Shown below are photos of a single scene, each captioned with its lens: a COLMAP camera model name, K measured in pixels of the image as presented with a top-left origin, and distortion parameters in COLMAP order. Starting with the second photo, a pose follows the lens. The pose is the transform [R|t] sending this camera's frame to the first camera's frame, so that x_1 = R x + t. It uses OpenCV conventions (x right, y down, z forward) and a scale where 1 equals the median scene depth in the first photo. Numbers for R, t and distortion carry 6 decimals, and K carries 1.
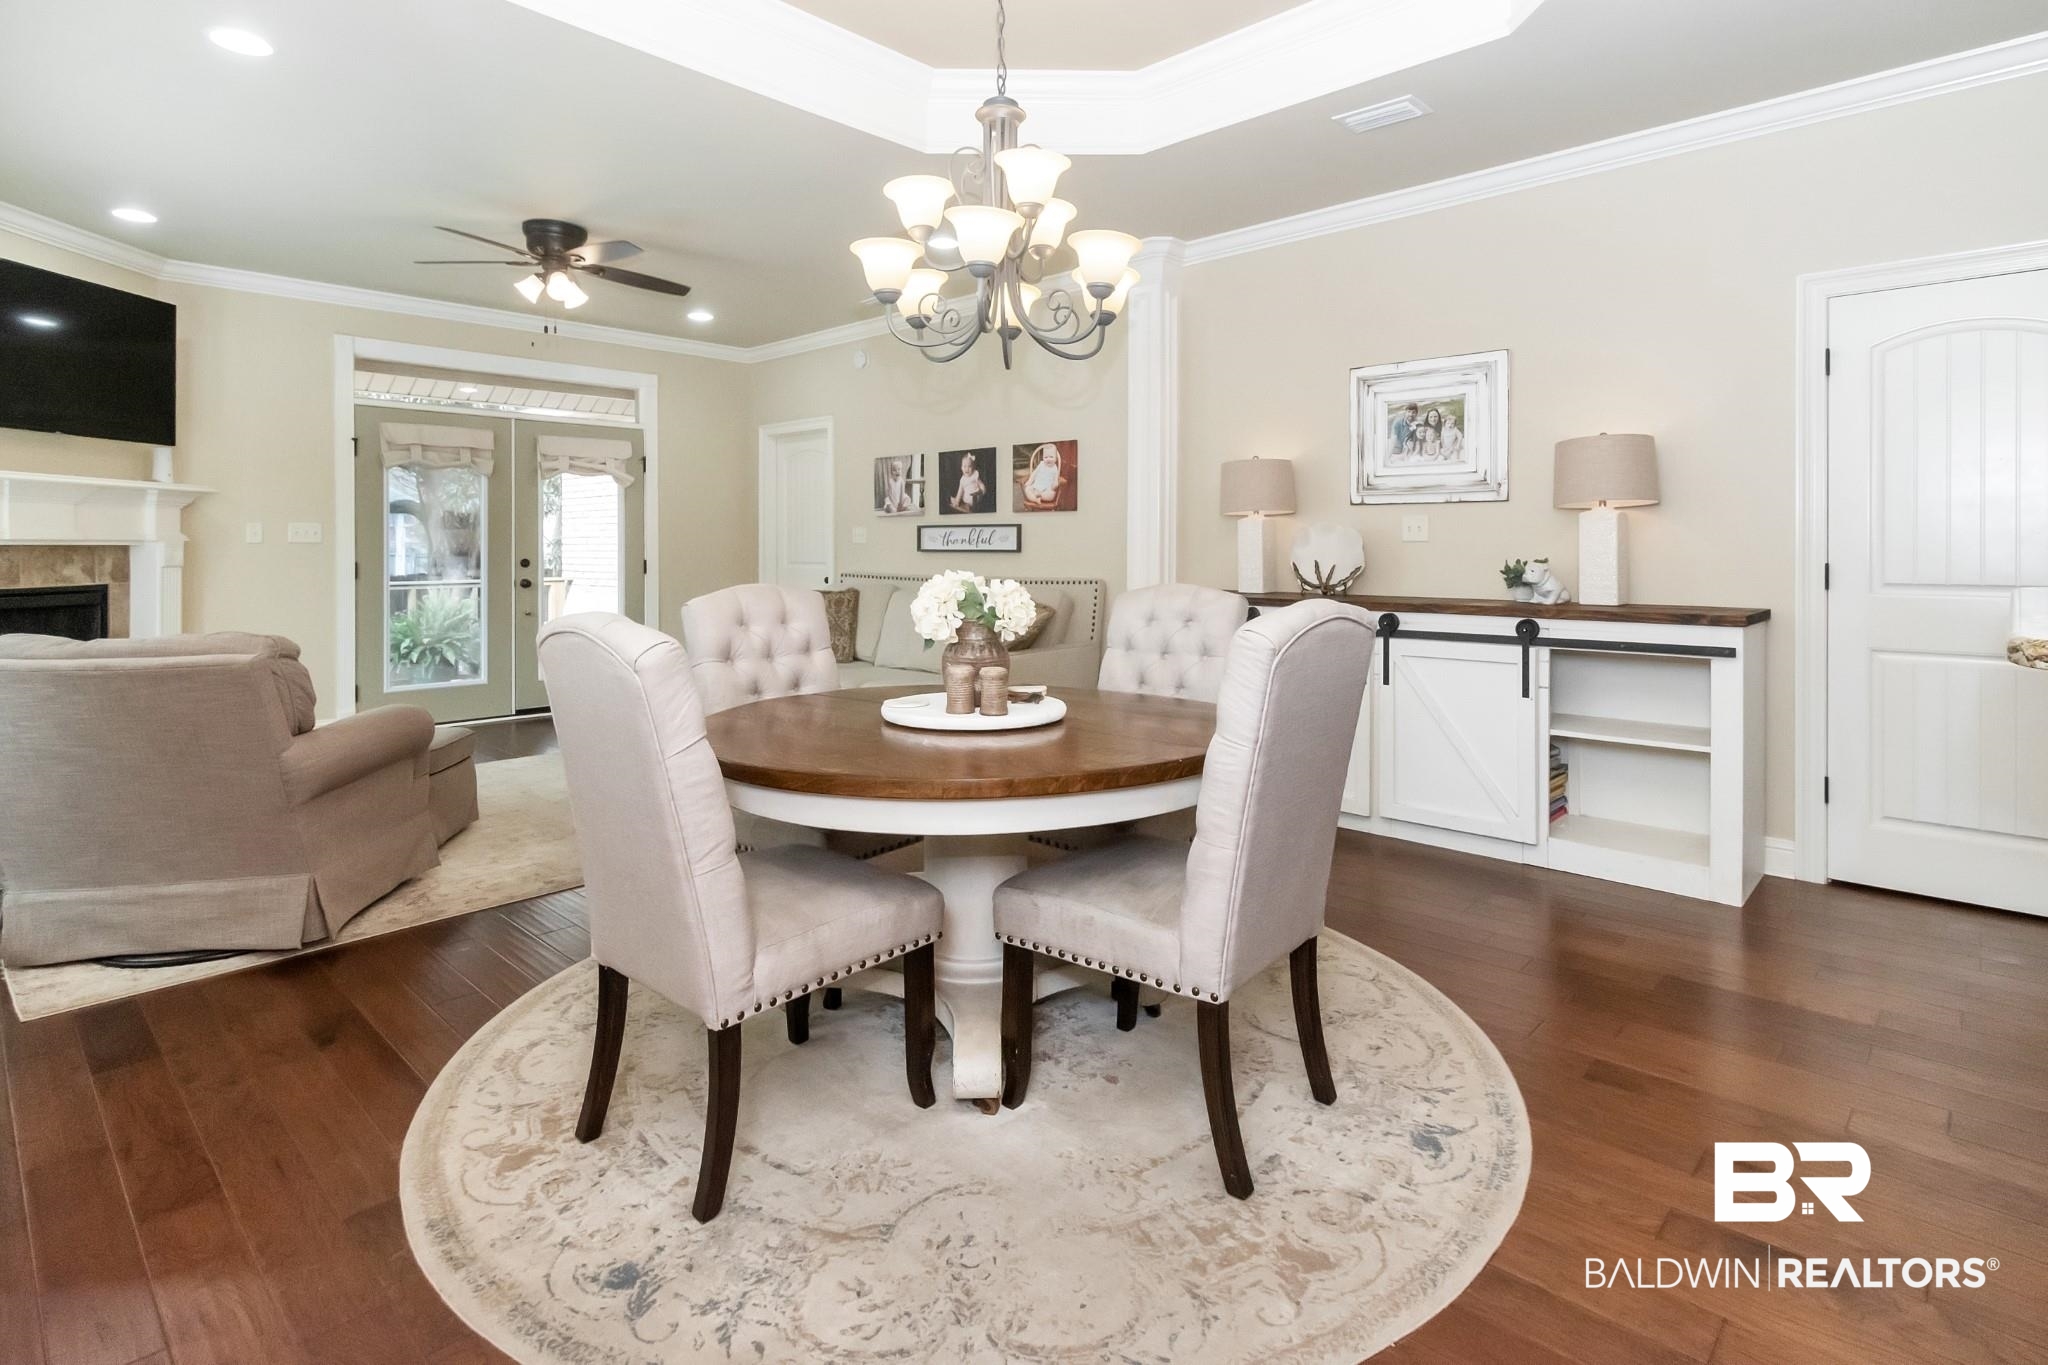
lens RADIAL K [[1036.9, 0, 1050.0], [0, 1036.9, 549.1], [0, 0, 1]] dist [0.001080, 0.001614]
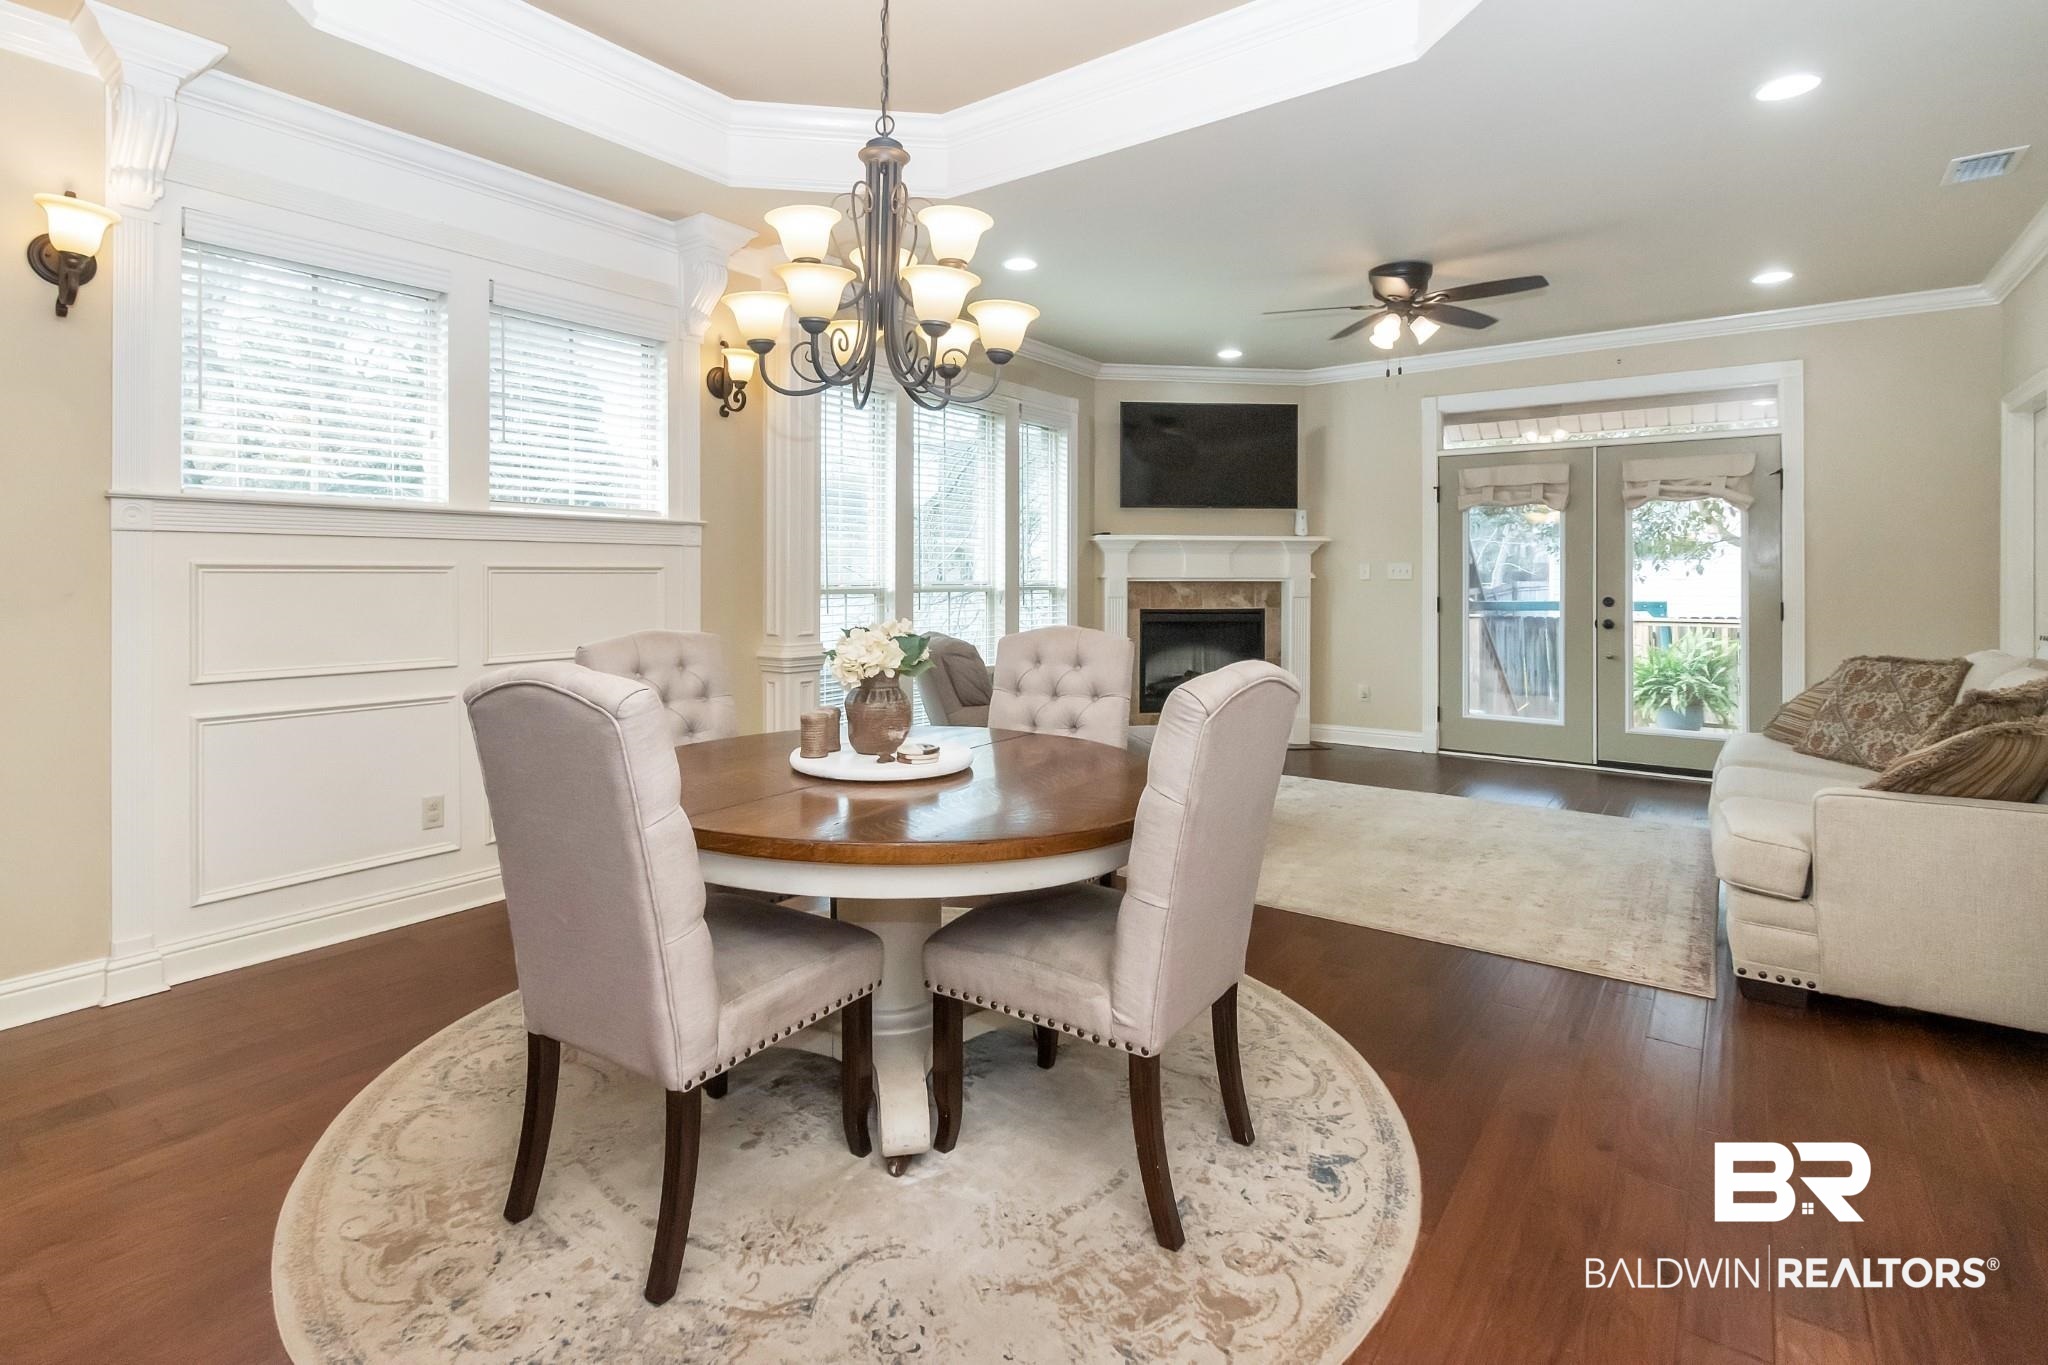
lens RADIAL K [[1003.9, 0, 970.1], [0, 1003.9, 568.6], [0, 0, 1]] dist [-0.004043, 0.000946]
pose [[0.087189, -0.005170, -0.996178, 0.377440], [-0.004529, 0.999974, -0.005586, -0.010090], [0.996181, 0.004999, 0.087164, 0.416659]]
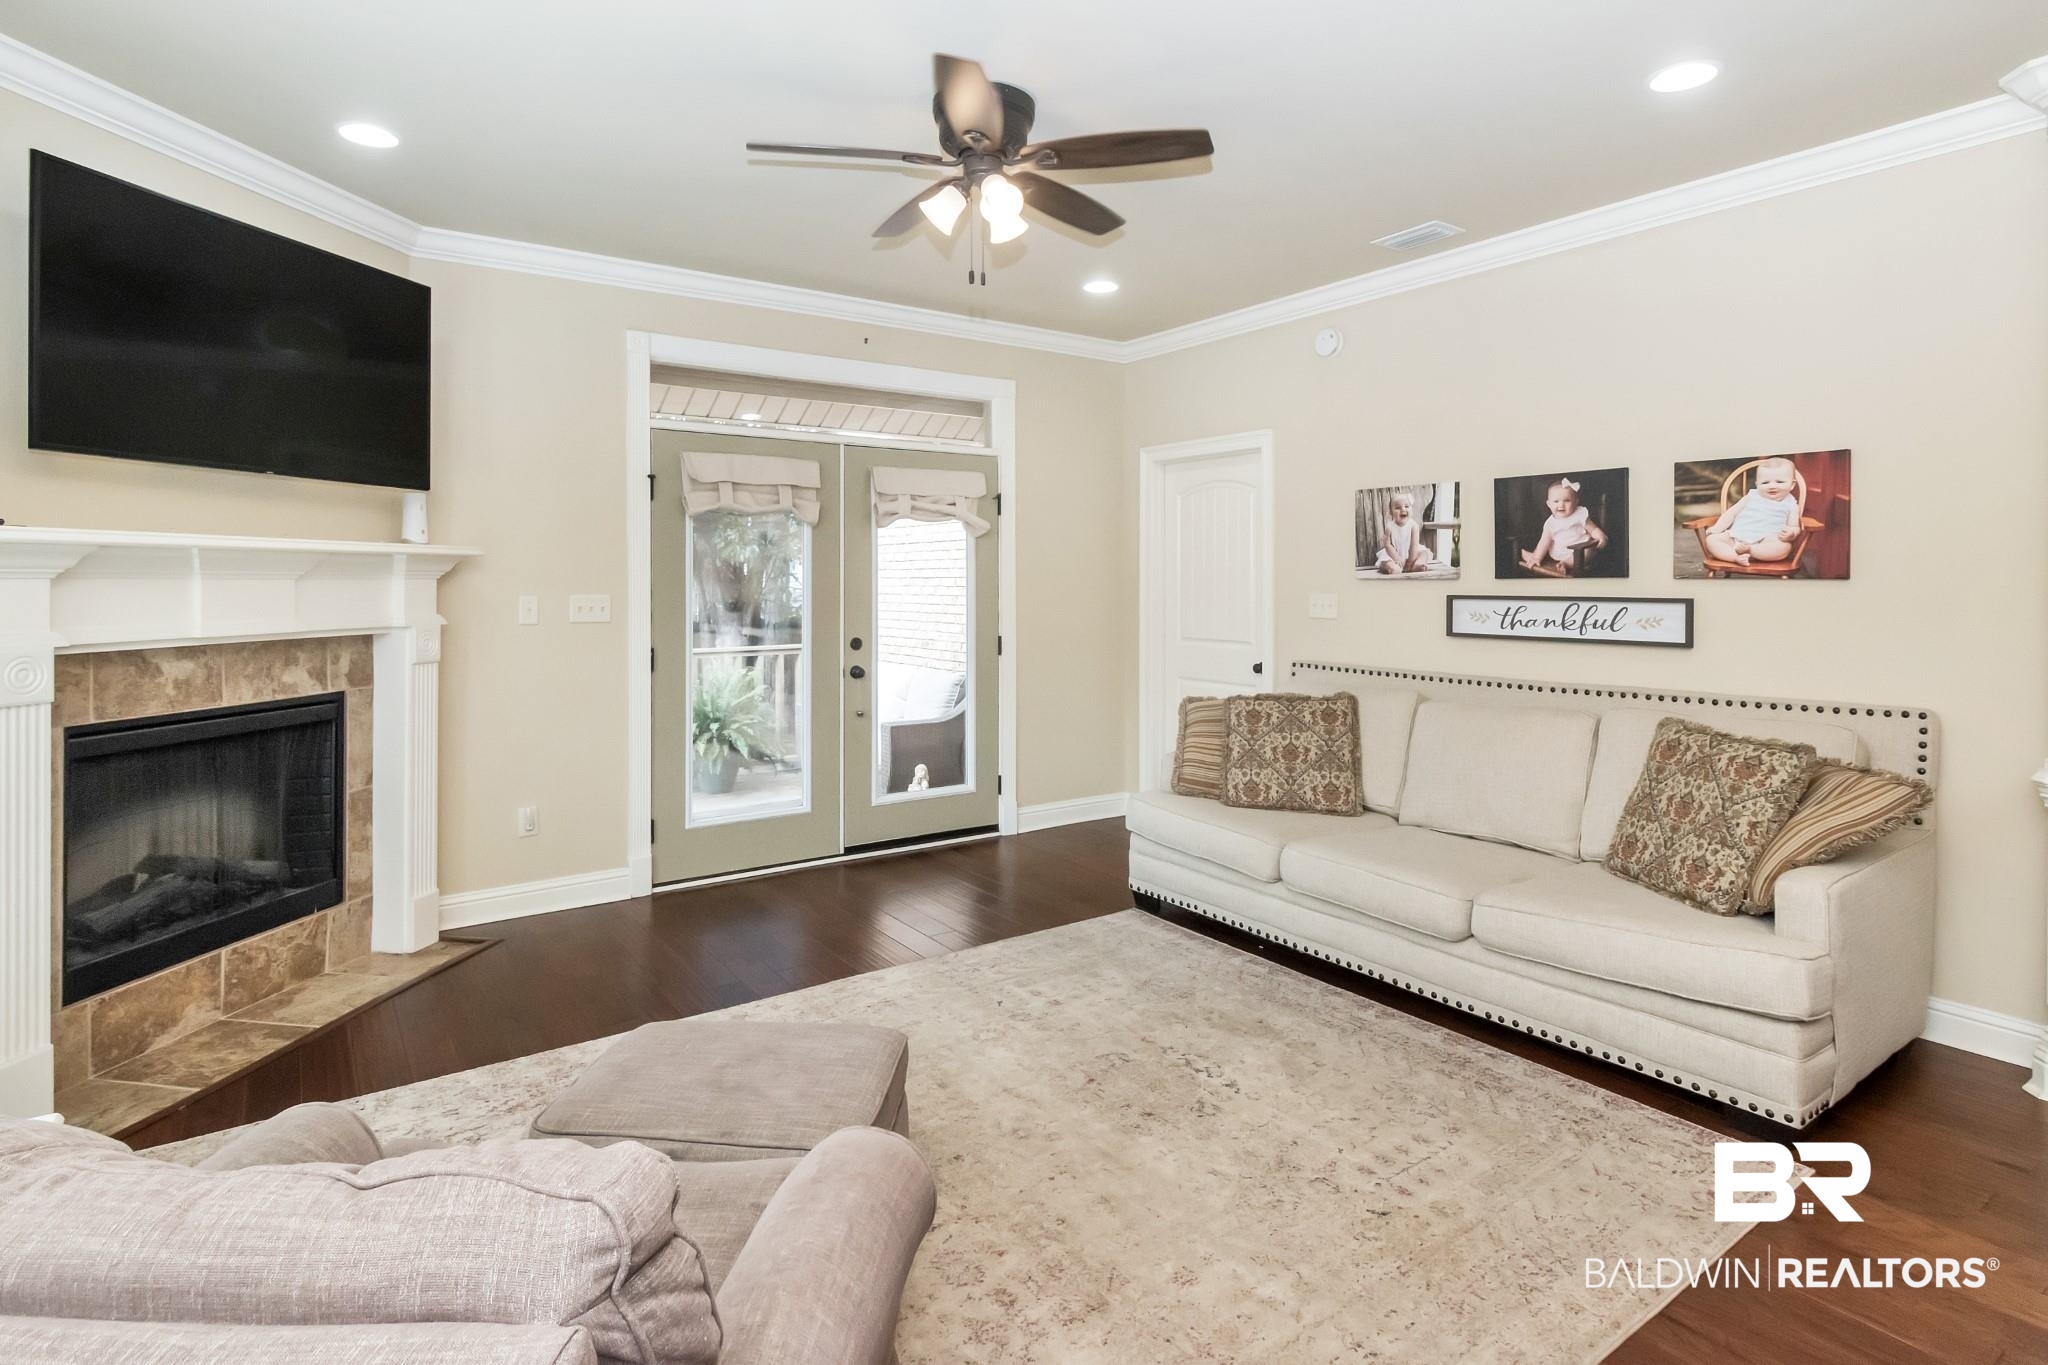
lens RADIAL K [[1049.9, 0, 1021.2], [0, 1049.9, 578.1], [0, 0, 1]] dist [-0.001255, -0.000052]
pose [[0.977325, -0.000103, -0.211744, -0.276227], [-0.000569, 0.999995, -0.003110, -0.034620], [0.211744, 0.003160, 0.977320, 0.358557]]
